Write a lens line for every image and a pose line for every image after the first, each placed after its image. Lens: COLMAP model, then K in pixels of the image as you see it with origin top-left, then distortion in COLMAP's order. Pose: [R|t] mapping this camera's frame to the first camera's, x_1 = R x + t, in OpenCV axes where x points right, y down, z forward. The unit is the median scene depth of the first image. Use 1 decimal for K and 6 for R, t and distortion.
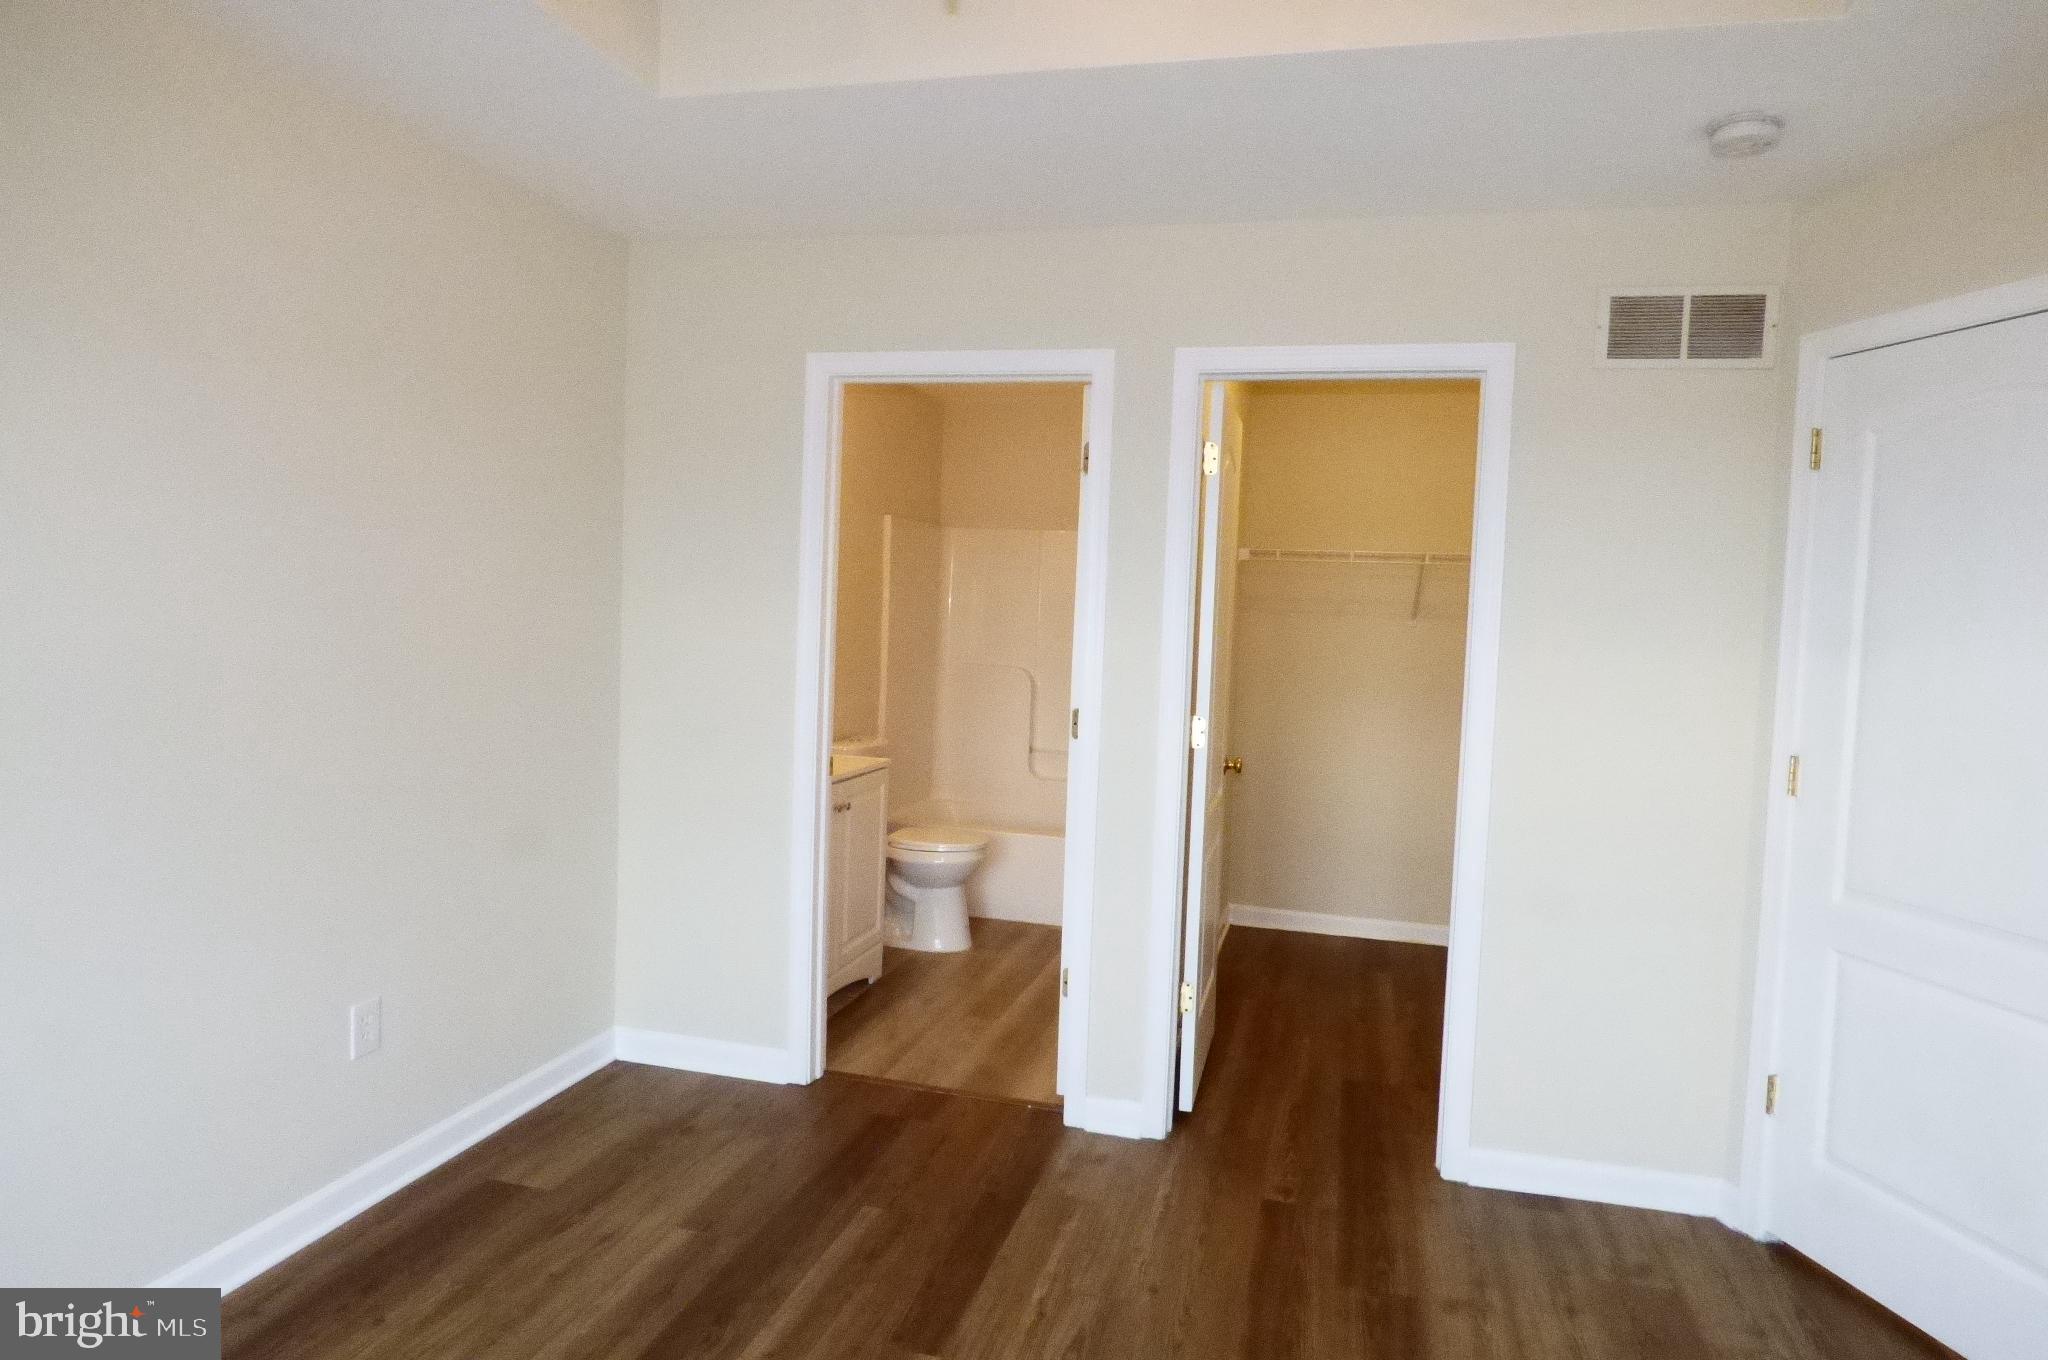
lens RADIAL K [[1233.3, 0, 1021.3], [0, 1233.3, 683.8], [0, 0, 1]] dist [-0.005787, -0.000496]
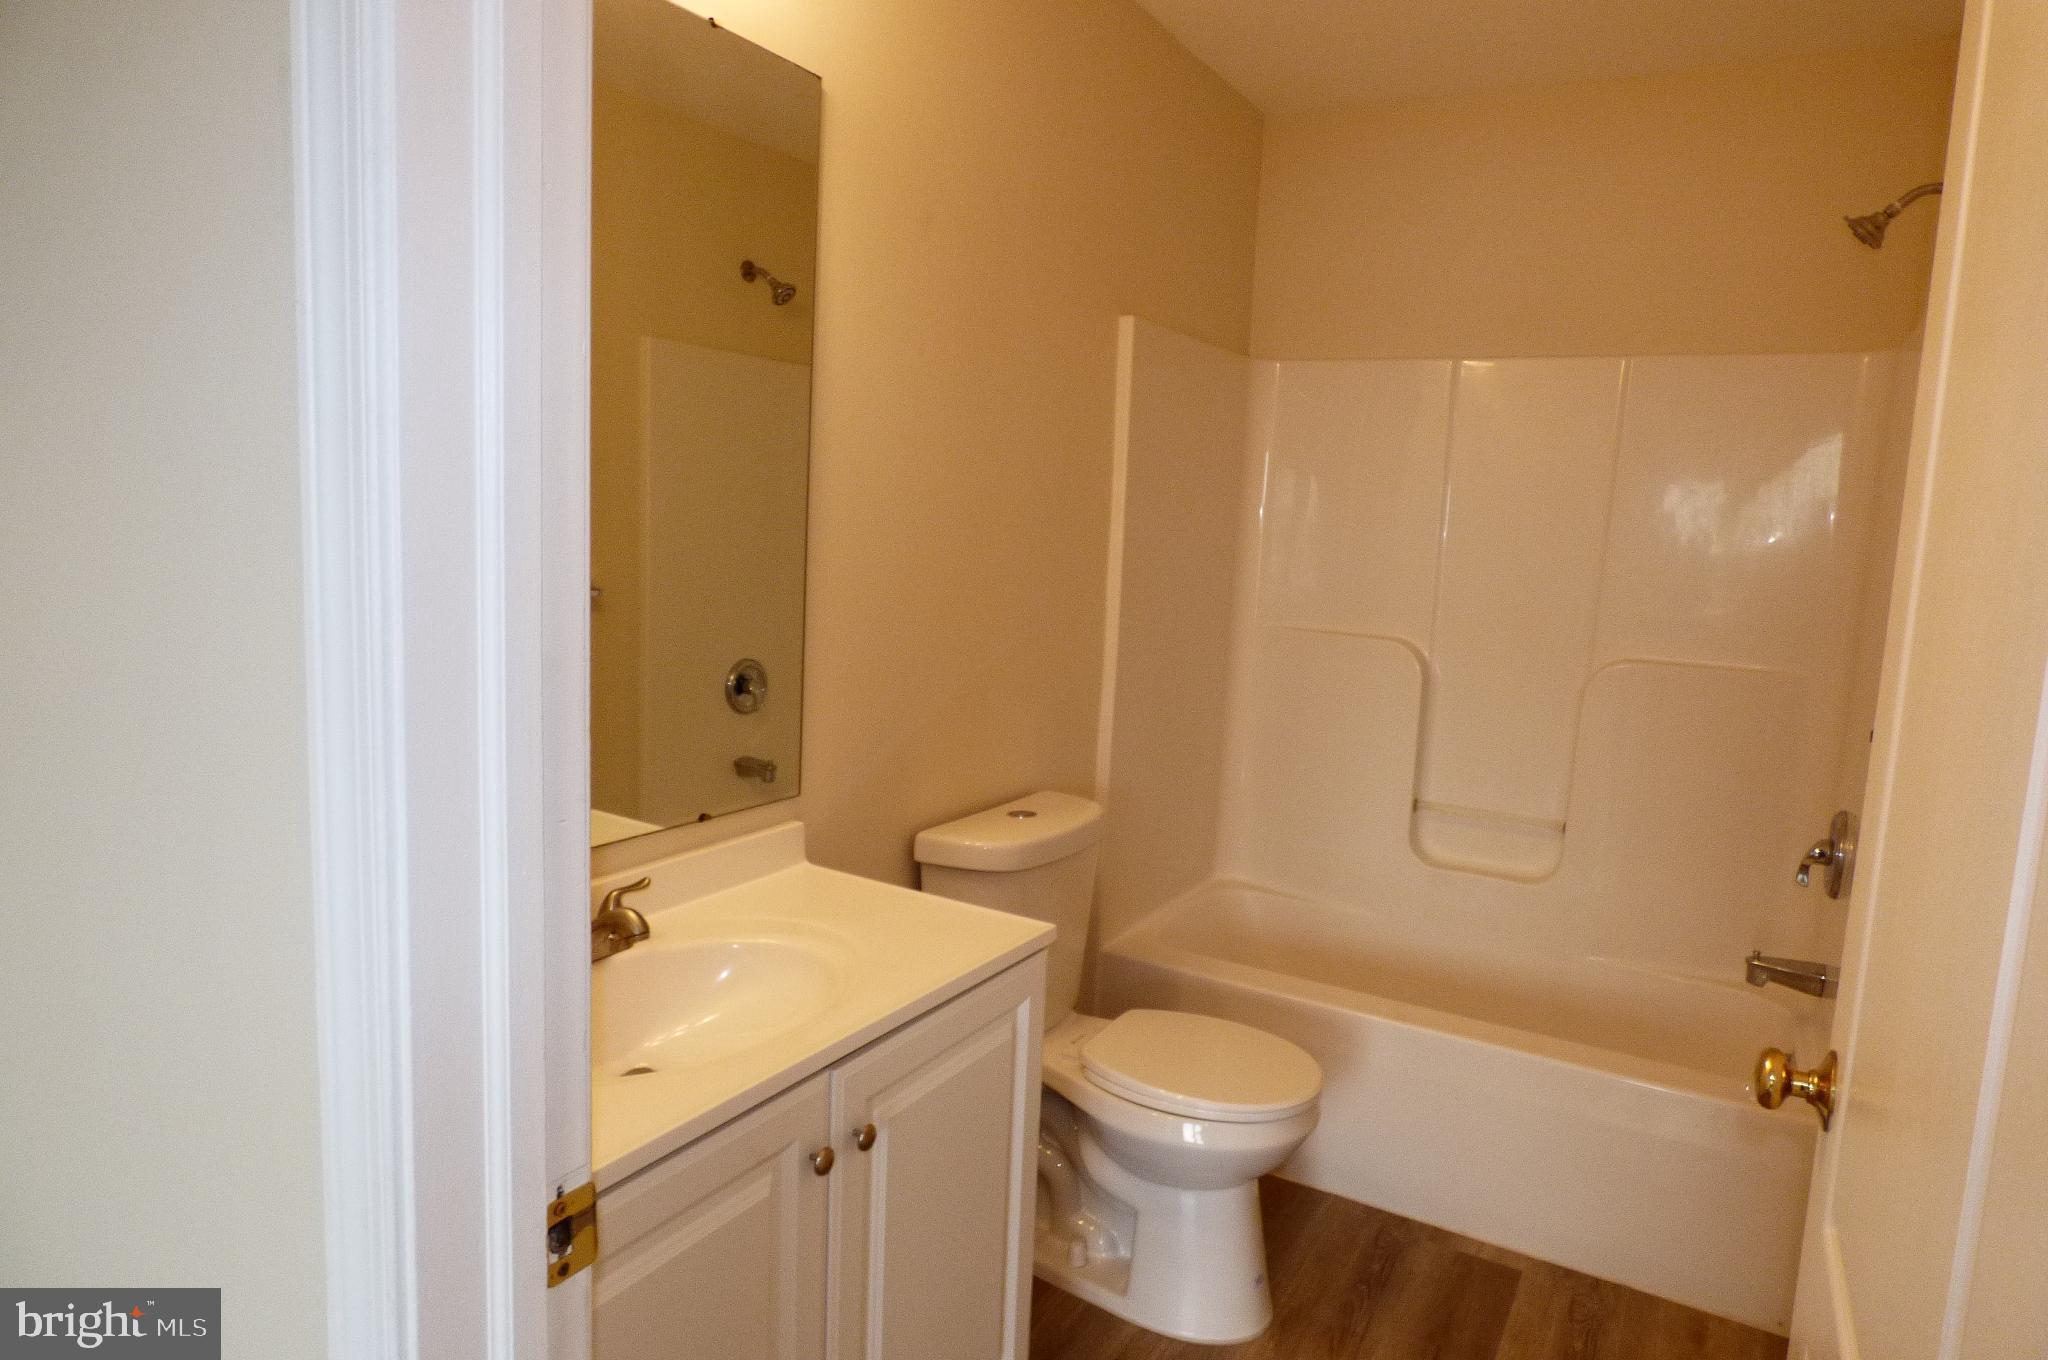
lens RADIAL K [[1233.3, 0, 1013.3], [0, 1233.3, 670.9], [0, 0, 1]] dist [-0.005787, -0.000496]
pose [[0.961525, 0.042073, -0.271478, -0.016896], [-0.025491, 0.997603, 0.064325, -0.030803], [0.273533, -0.054930, 0.960293, 0.513563]]
